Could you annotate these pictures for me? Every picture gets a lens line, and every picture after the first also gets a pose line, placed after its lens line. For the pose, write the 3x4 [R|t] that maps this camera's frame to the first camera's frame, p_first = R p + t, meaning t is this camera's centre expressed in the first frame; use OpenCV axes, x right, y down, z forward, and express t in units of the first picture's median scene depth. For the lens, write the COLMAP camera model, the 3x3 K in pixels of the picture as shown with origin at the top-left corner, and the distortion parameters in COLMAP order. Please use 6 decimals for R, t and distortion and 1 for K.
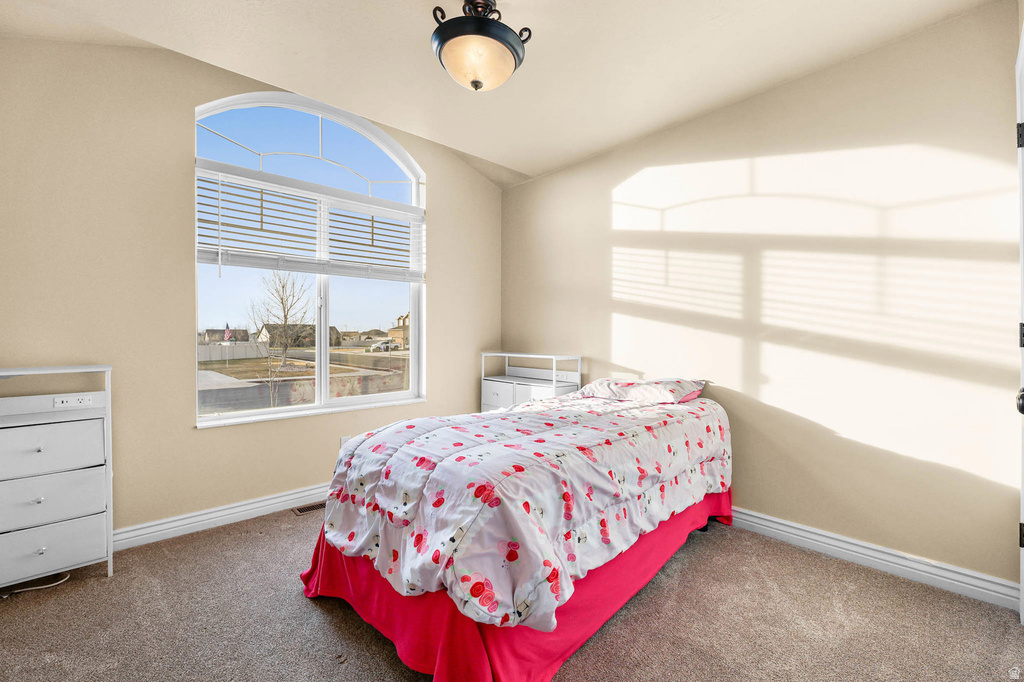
lens RADIAL K [[415.2, 0, 509.1], [0, 415.2, 331.1], [0, 0, 1]] dist [-0.002854, -0.000718]
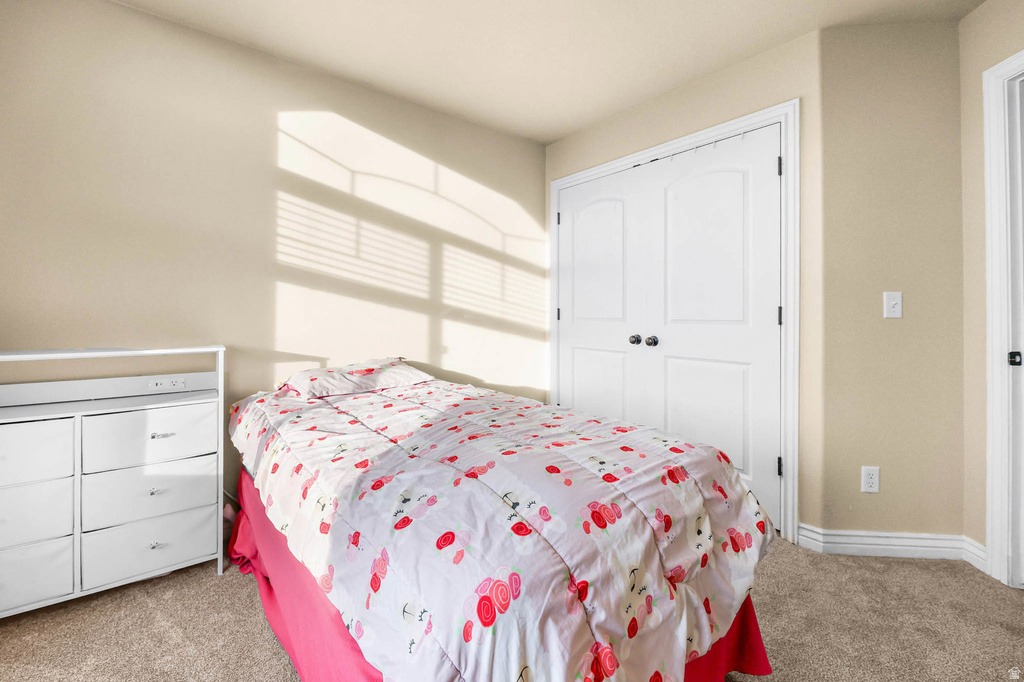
lens RADIAL K [[410.7, 0, 511.8], [0, 410.7, 309.9], [0, 0, 1]] dist [-0.001833, -0.000173]
pose [[0.090886, 0.011601, 0.995794, -0.530794], [-0.014765, 0.999838, -0.010300, 0.008860], [-0.995752, -0.013767, 0.091043, 0.651829]]
